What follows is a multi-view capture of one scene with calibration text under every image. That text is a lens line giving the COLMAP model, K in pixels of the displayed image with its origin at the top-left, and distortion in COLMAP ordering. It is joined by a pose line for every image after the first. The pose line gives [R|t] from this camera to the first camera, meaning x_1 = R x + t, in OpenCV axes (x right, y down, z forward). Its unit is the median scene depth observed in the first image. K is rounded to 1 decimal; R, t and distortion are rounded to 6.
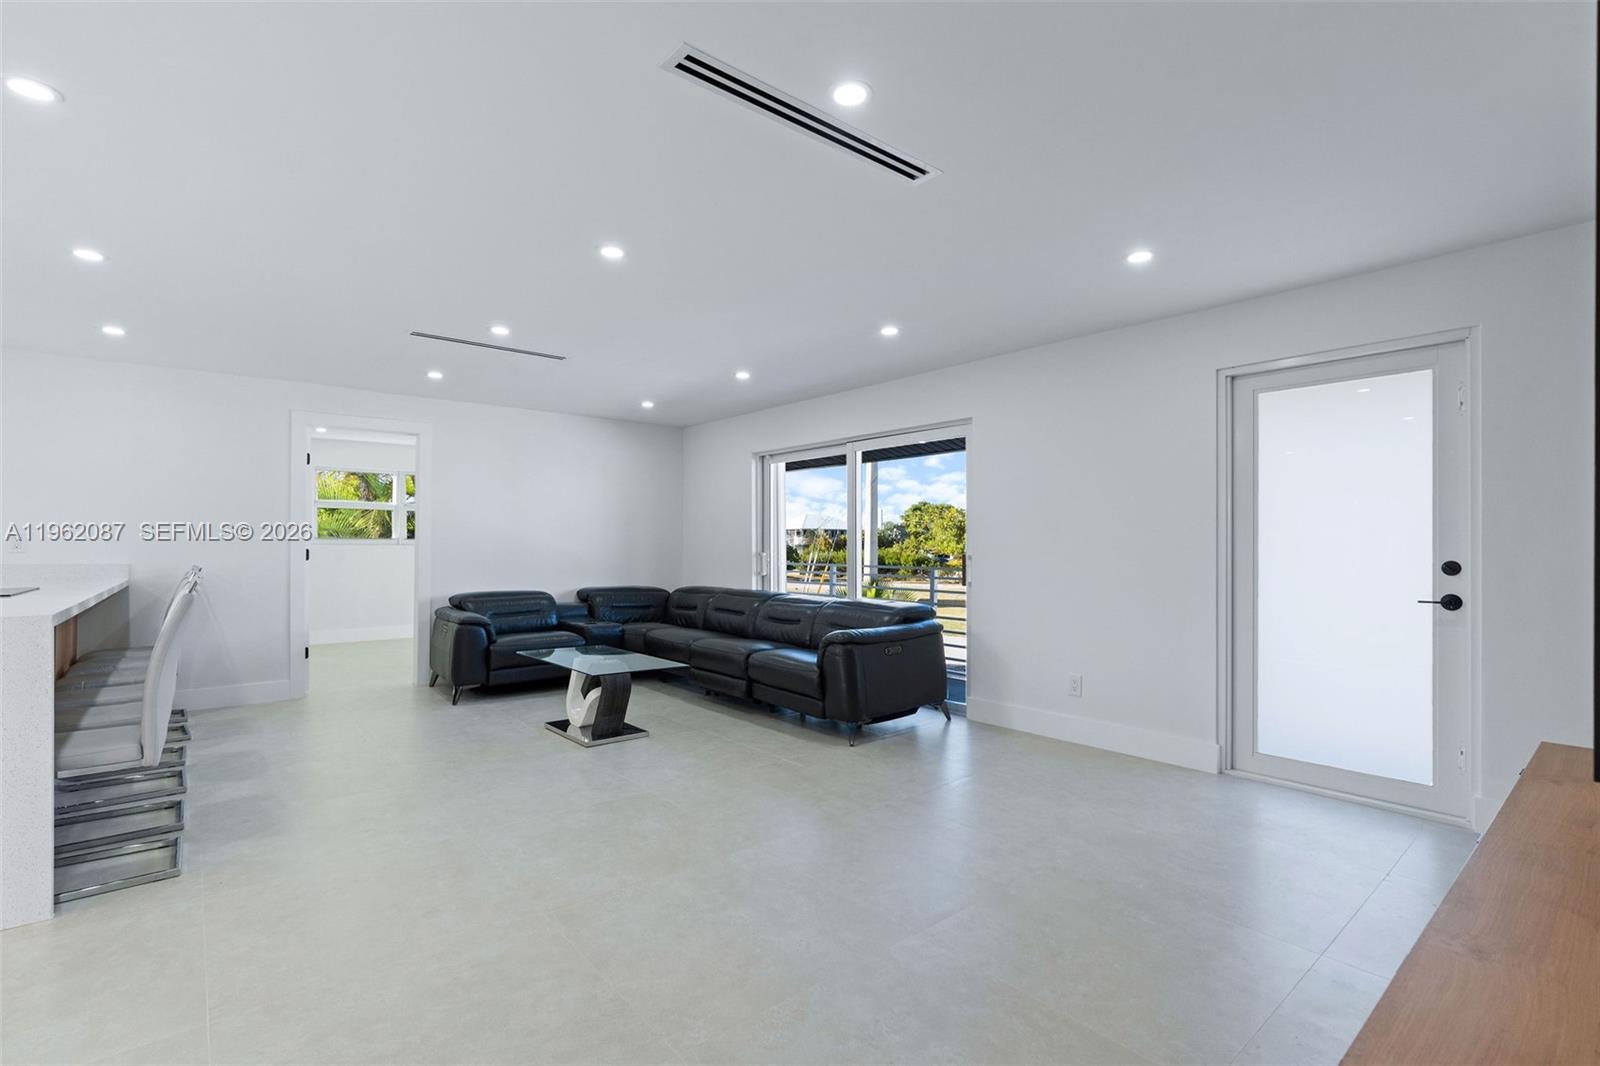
lens RADIAL K [[730.7, 0, 792.6], [0, 730.7, 529.4], [0, 0, 1]] dist [-0.002009, 0.000554]
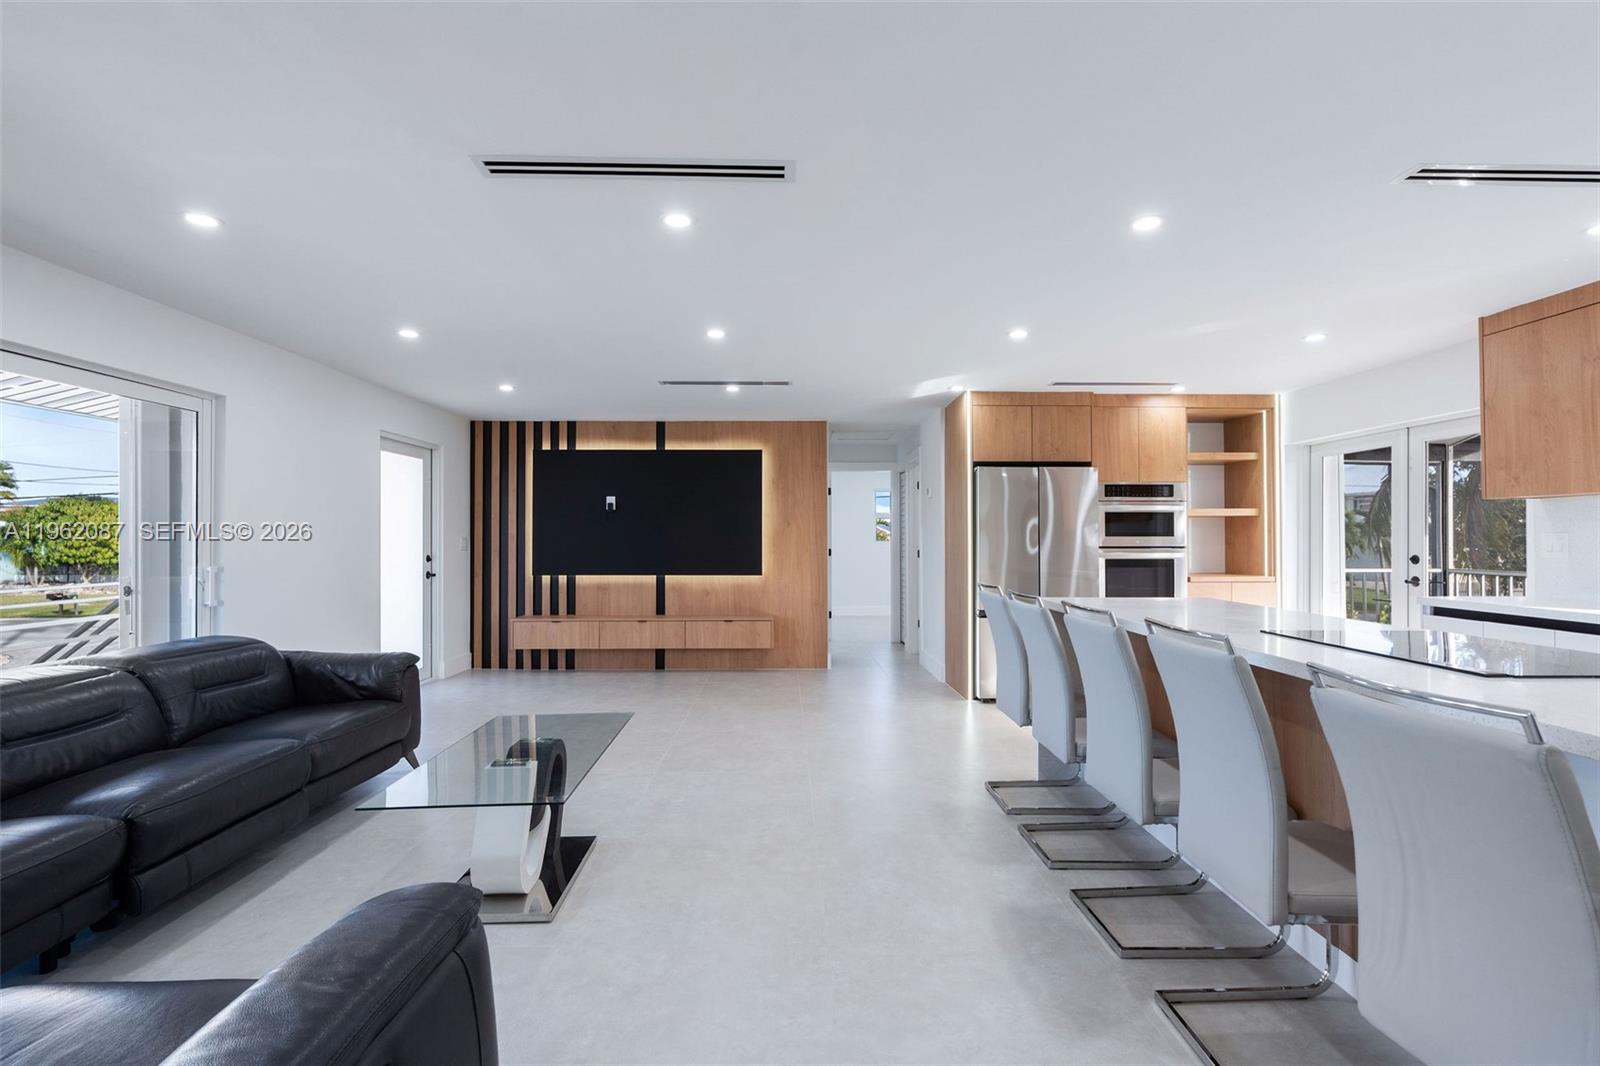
lens RADIAL K [[730.7, 0, 792.6], [0, 730.7, 529.4], [0, 0, 1]] dist [-0.002009, 0.000554]
pose [[-0.782002, 0.006046, 0.623247, -0.640556], [-0.013969, 0.999532, -0.027223, 0.006618], [-0.623120, -0.029995, -0.781551, 1.054864]]
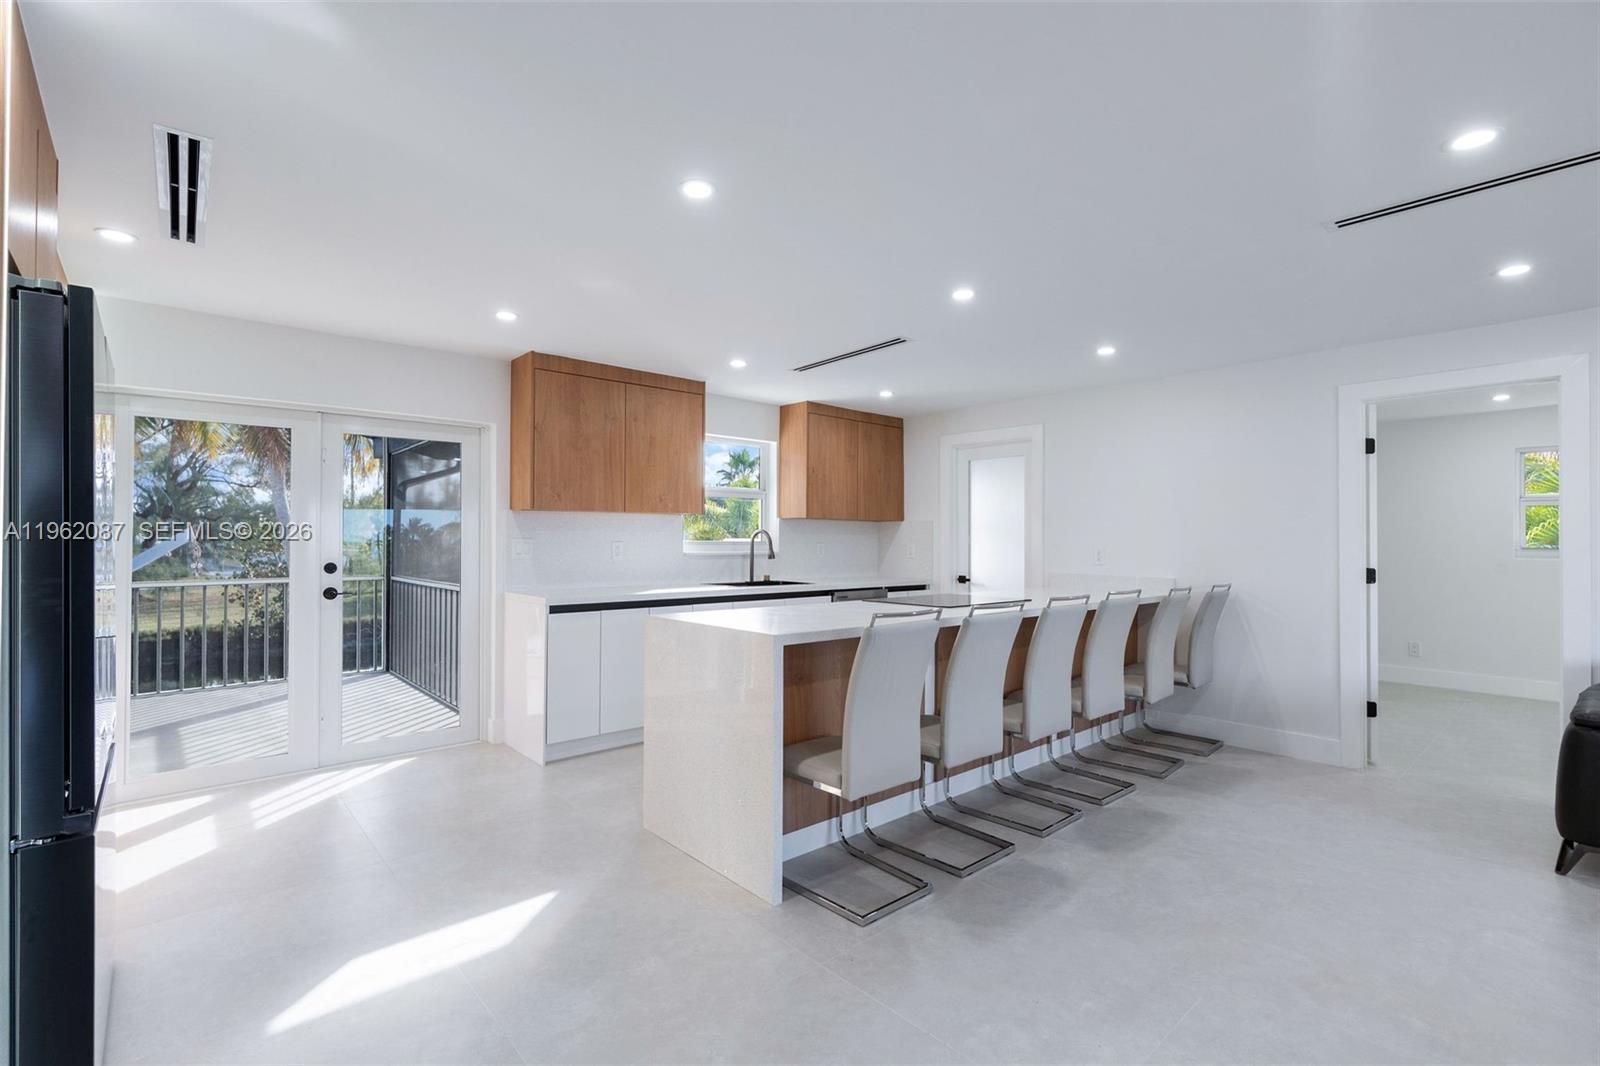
lens RADIAL K [[725.9, 0, 800.0], [0, 725.9, 533.0], [0, 0, 1]] dist [0.000142, 0.000464]
pose [[0.046282, -0.012091, -0.998855, 0.042441], [0.016575, 0.999798, -0.011334, -0.010007], [0.998791, -0.016032, 0.046473, 0.393736]]
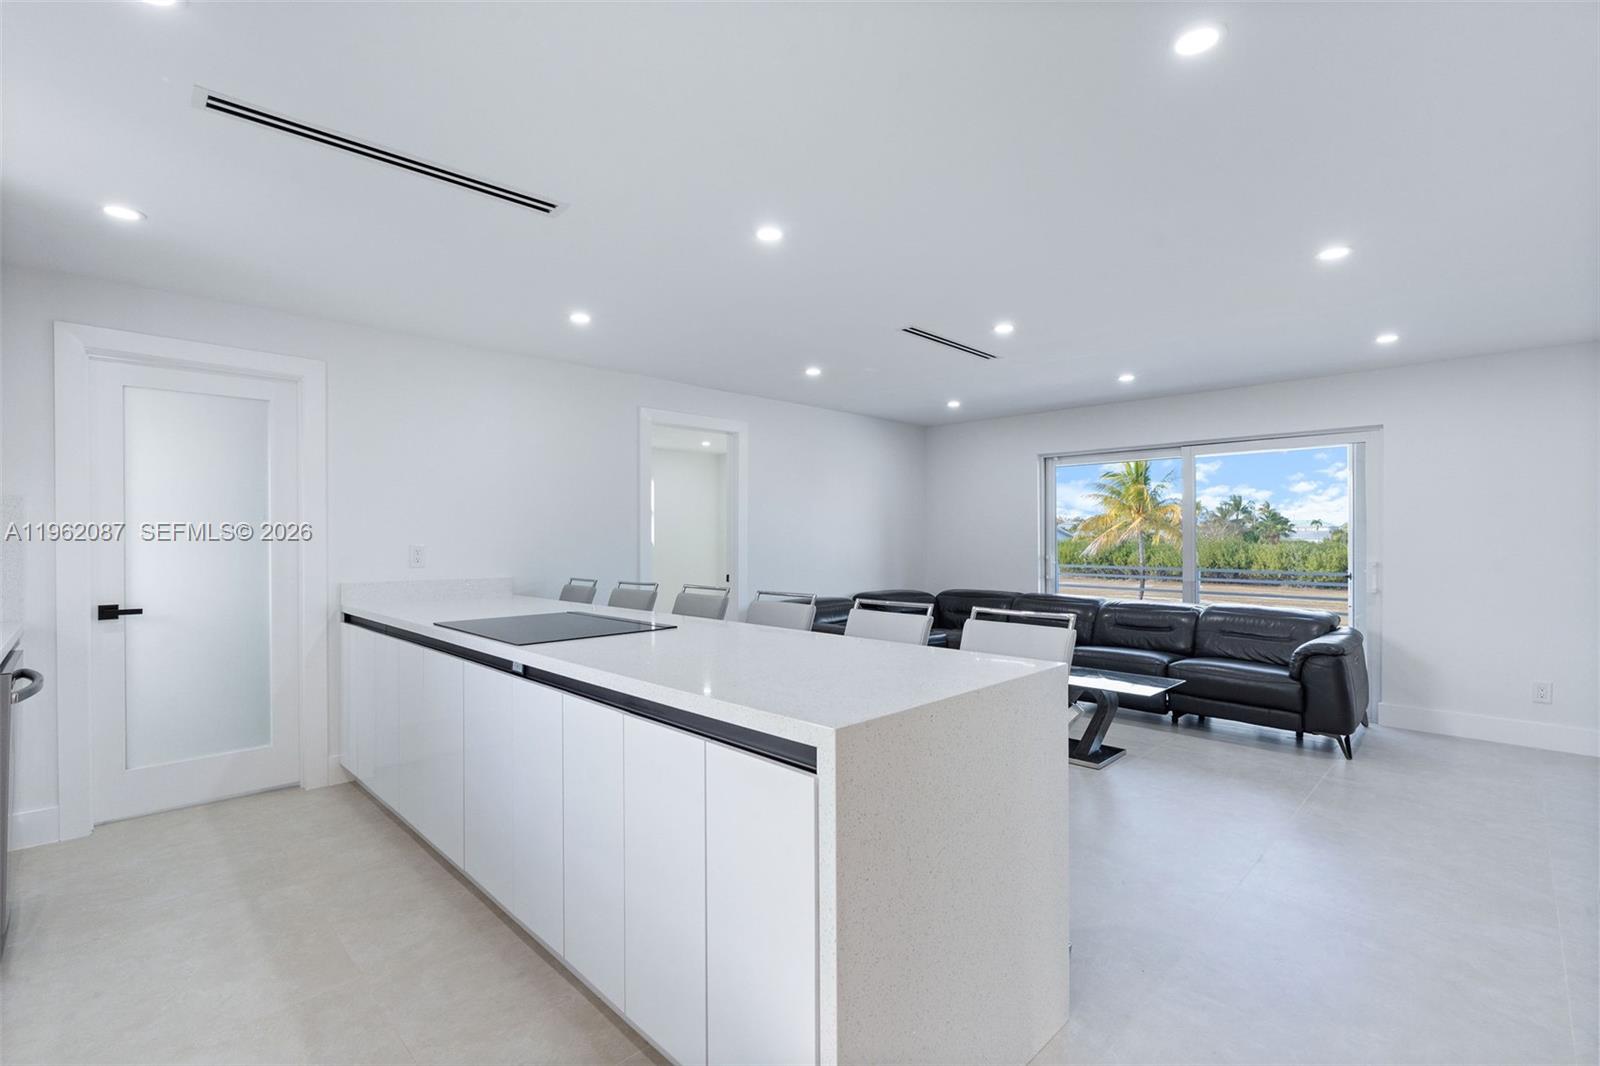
lens RADIAL K [[725.9, 0, 800.0], [0, 725.9, 533.0], [0, 0, 1]] dist [0.000142, 0.000464]
pose [[0.995942, -0.001780, 0.089979, -0.545683], [-0.000094, 0.999783, 0.020809, -0.023107], [-0.089997, -0.020733, 0.995726, 0.067053]]
